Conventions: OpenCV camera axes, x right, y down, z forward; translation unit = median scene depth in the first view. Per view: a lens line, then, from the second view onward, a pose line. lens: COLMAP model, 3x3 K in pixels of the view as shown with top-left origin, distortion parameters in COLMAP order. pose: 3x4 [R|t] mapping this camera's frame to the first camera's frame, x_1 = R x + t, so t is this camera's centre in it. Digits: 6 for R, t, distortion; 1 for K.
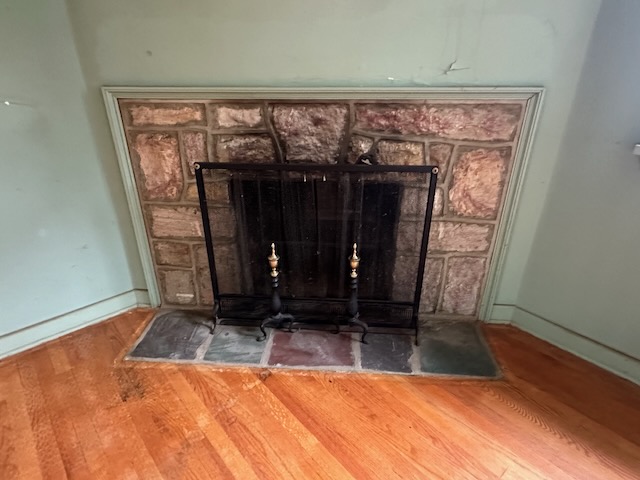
lens RADIAL K [[391.5, 0, 316.2], [0, 391.5, 247.8], [0, 0, 1]] dist [0.001109, -0.005148]
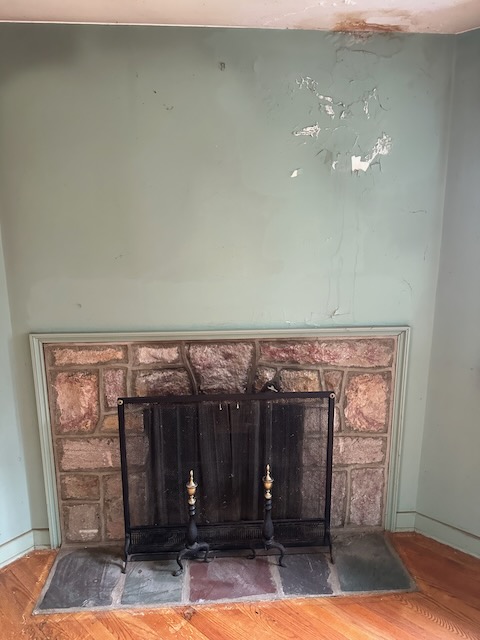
lens RADIAL K [[446.7, 0, 237.8], [0, 446.7, 324.0], [0, 0, 1]] dist [0.064347, -0.077111]
pose [[0.989112, -0.031054, 0.143848, -0.148739], [0.066767, 0.965785, -0.250601, -0.080434], [-0.131145, 0.257477, 0.957344, -0.277742]]
